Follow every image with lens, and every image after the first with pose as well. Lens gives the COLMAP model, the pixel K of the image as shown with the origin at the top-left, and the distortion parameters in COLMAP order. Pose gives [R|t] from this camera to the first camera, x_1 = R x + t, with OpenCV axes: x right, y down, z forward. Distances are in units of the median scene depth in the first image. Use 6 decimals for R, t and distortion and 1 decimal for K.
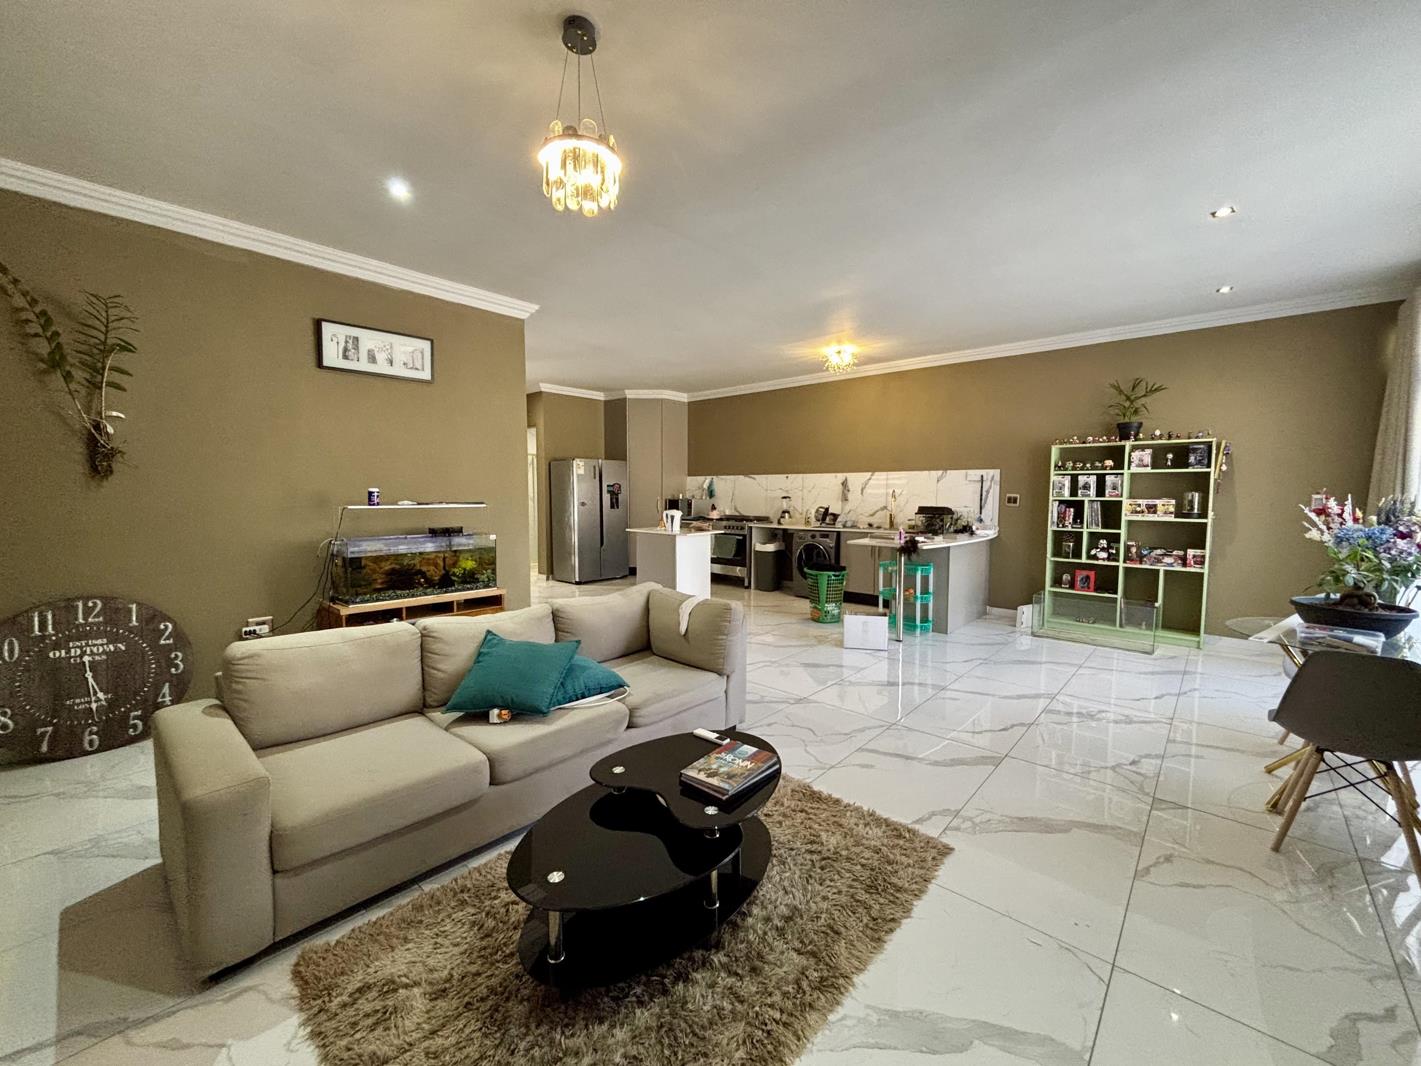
lens RADIAL K [[578.2, 0, 710.5], [0, 578.2, 533.0], [0, 0, 1]] dist [0.000126, -0.000445]
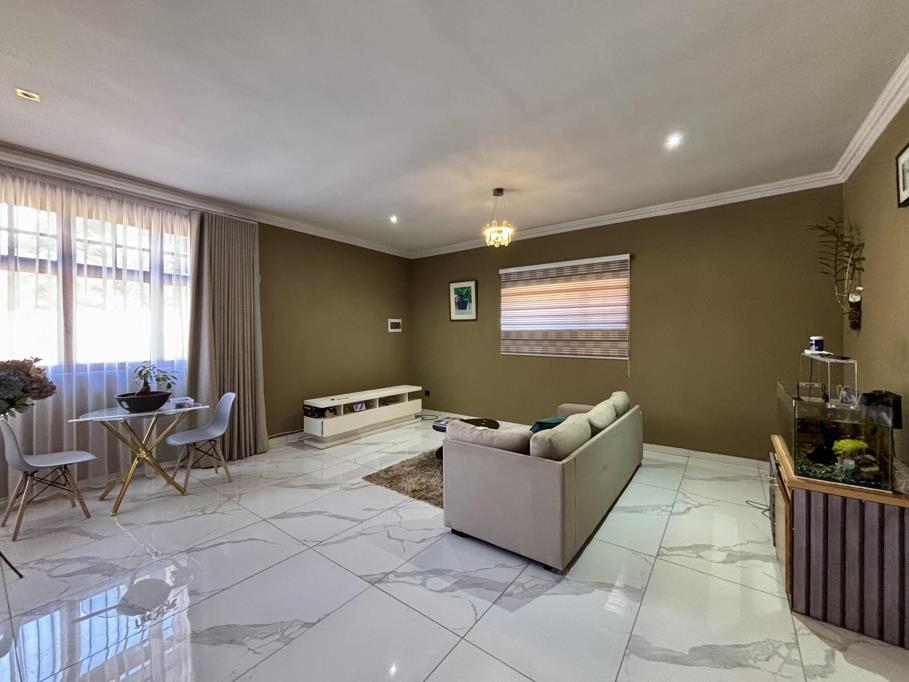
lens RADIAL K [[369.9, 0, 454.5], [0, 369.9, 341.0], [0, 0, 1]] dist [0.000126, -0.000445]
pose [[-0.996615, -0.000557, -0.082210, 0.112434], [-0.007320, 0.996606, 0.081987, -0.138717], [0.081886, 0.082311, -0.993237, 1.890585]]
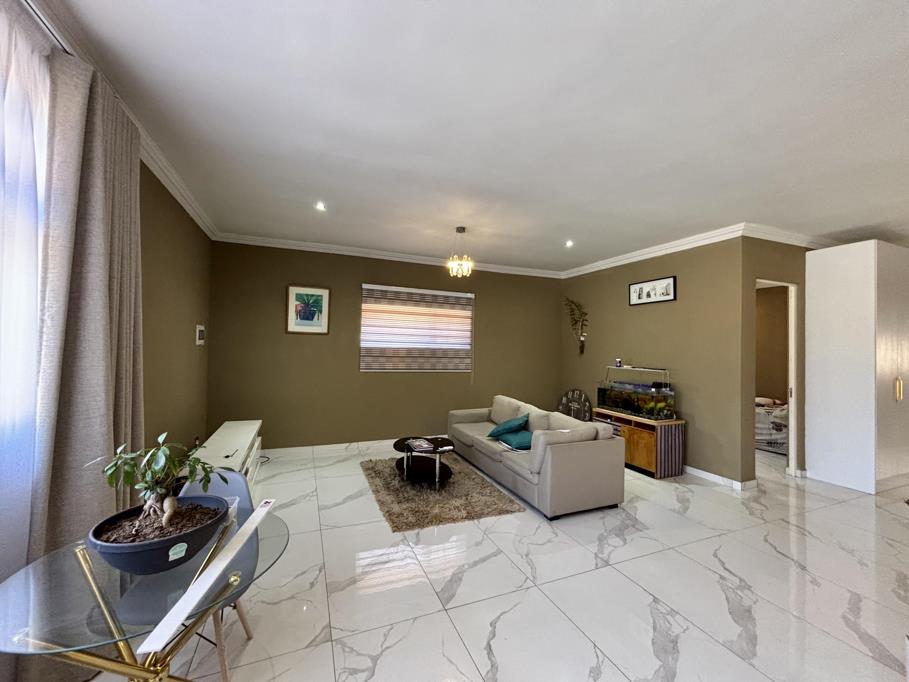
lens RADIAL K [[369.9, 0, 454.5], [0, 369.9, 341.0], [0, 0, 1]] dist [0.000126, -0.000445]
pose [[-0.433492, -0.027179, -0.900748, 1.128004], [-0.087051, 0.996134, 0.011837, -0.129111], [0.896943, 0.083542, -0.434181, 1.254515]]
